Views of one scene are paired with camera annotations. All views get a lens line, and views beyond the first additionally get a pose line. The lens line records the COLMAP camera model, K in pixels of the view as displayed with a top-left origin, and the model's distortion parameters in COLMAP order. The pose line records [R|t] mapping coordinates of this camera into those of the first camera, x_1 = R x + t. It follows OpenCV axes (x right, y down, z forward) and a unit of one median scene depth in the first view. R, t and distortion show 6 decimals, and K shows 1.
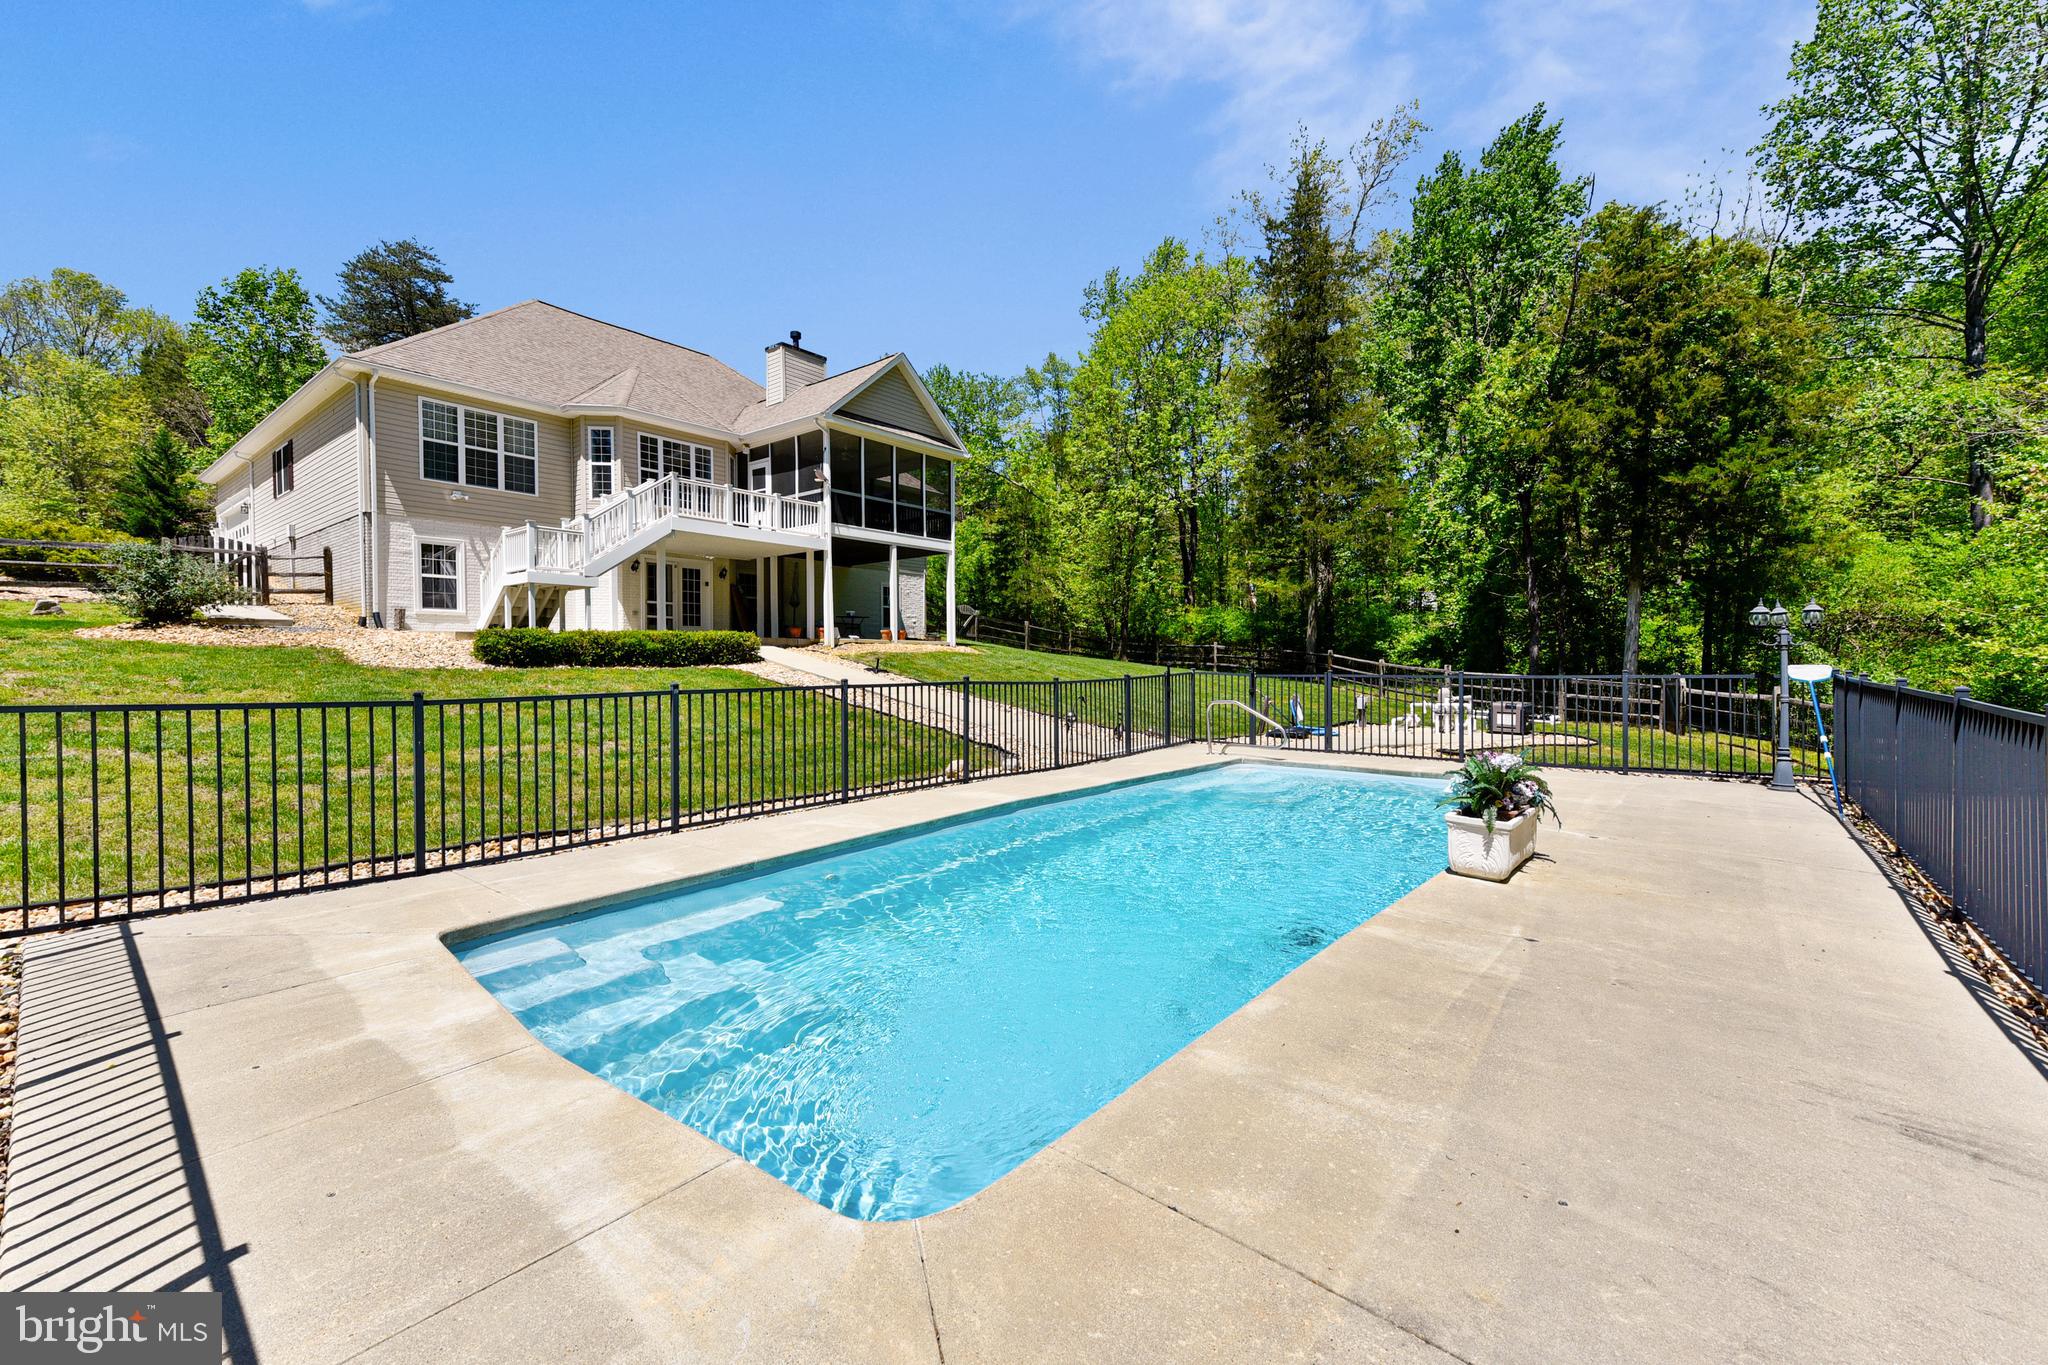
lens RADIAL K [[818.4, 0, 1025.2], [0, 818.4, 679.4], [0, 0, 1]] dist [0.022200, -0.000209]
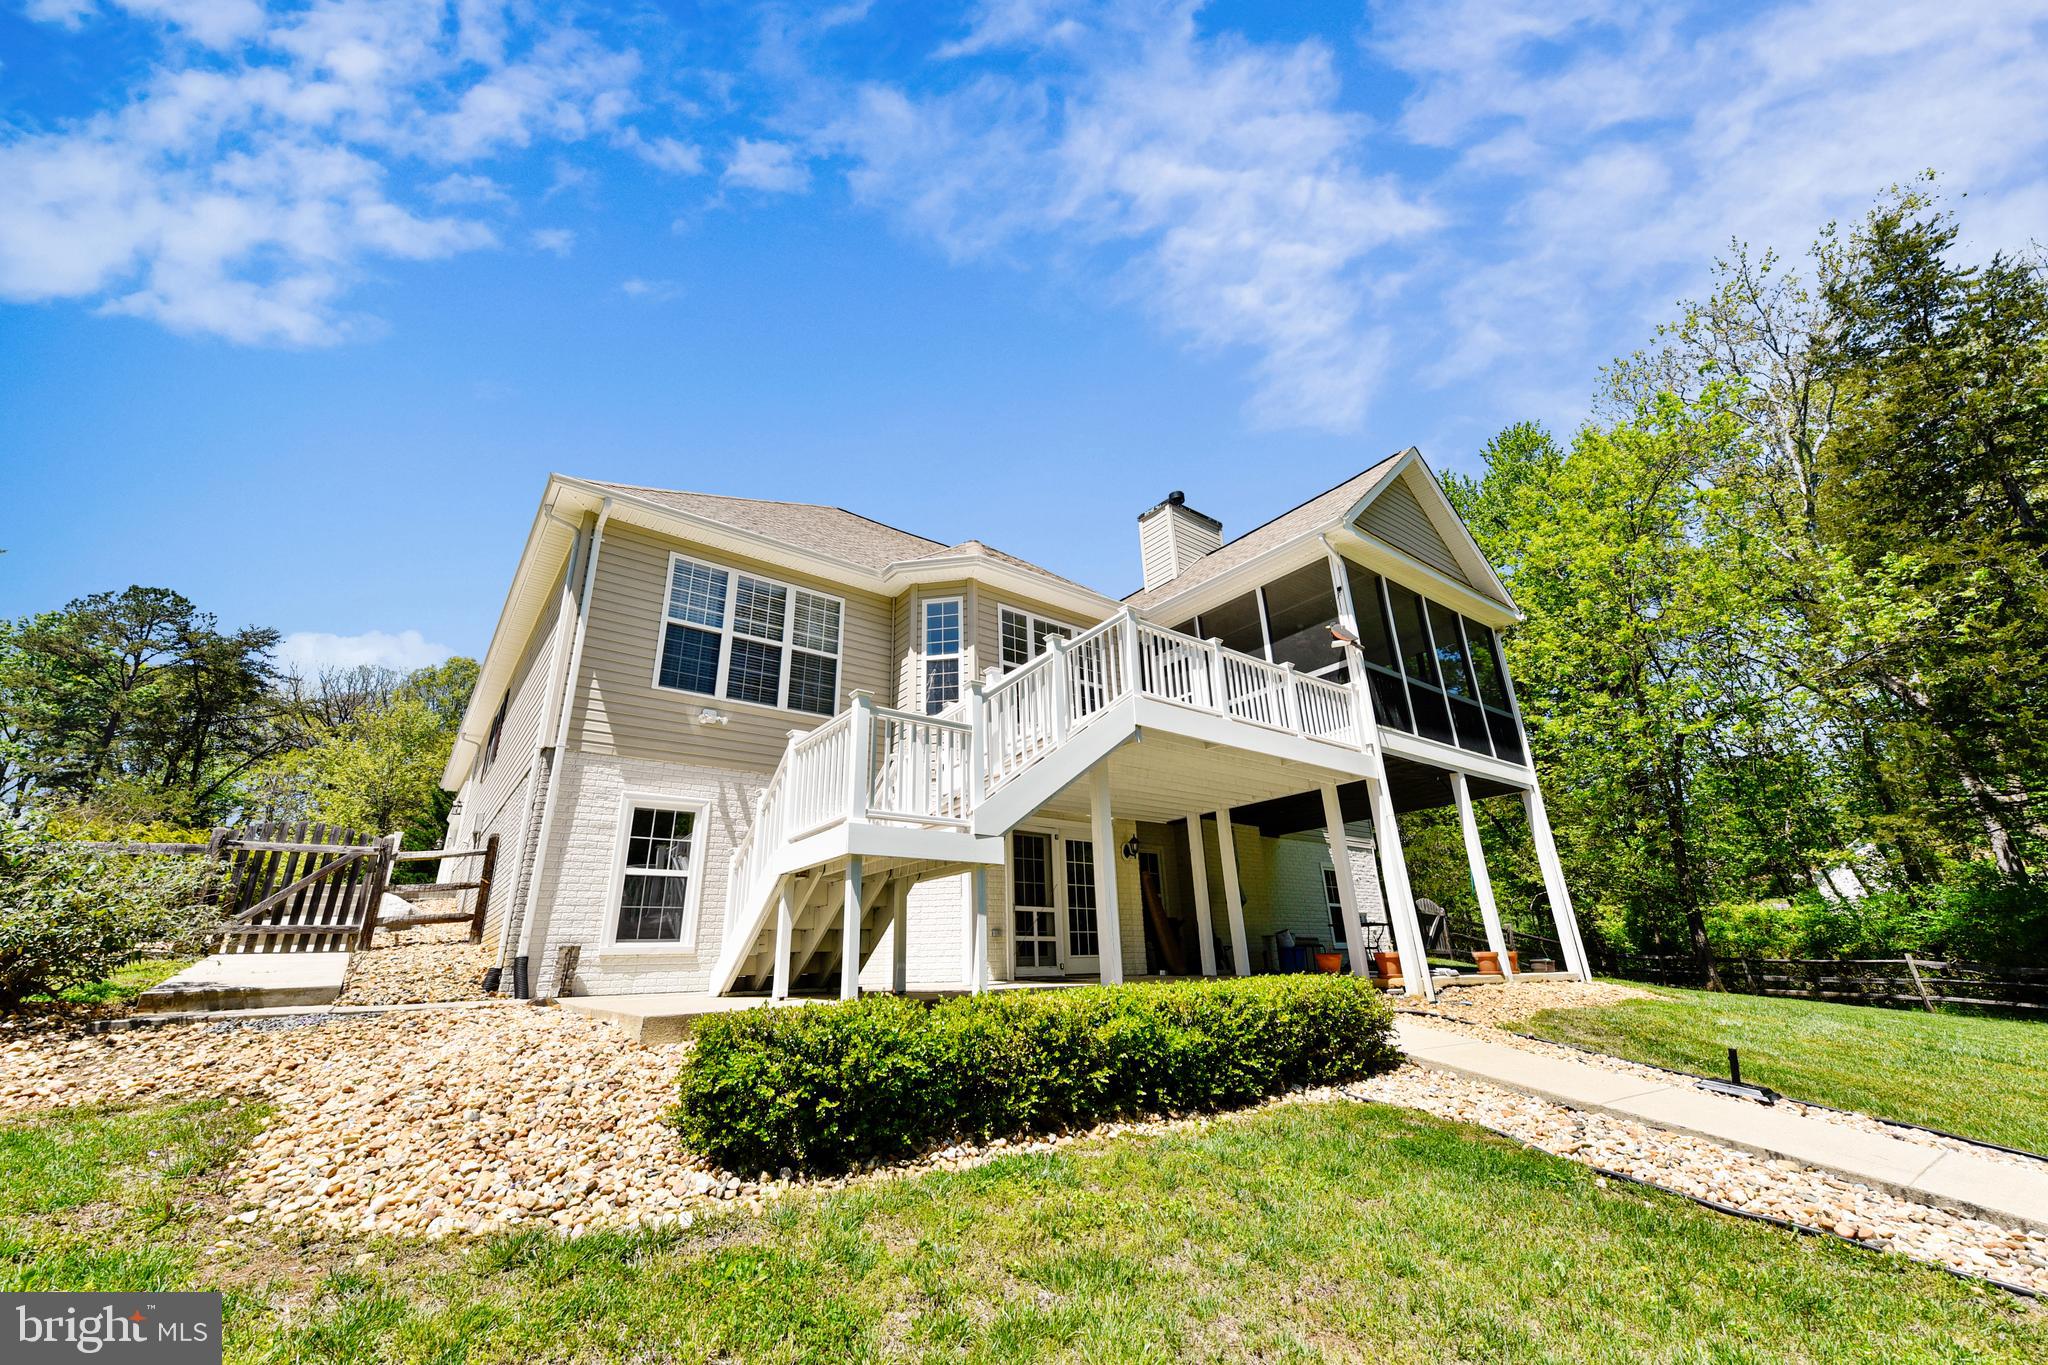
lens RADIAL K [[818.4, 0, 1025.9], [0, 818.4, 675.3], [0, 0, 1]] dist [0.022200, -0.000209]
pose [[0.969403, -0.109046, -0.219922, -0.359984], [0.021892, 0.930749, -0.365002, -0.048564], [0.244495, 0.349019, 0.904659, 0.547726]]
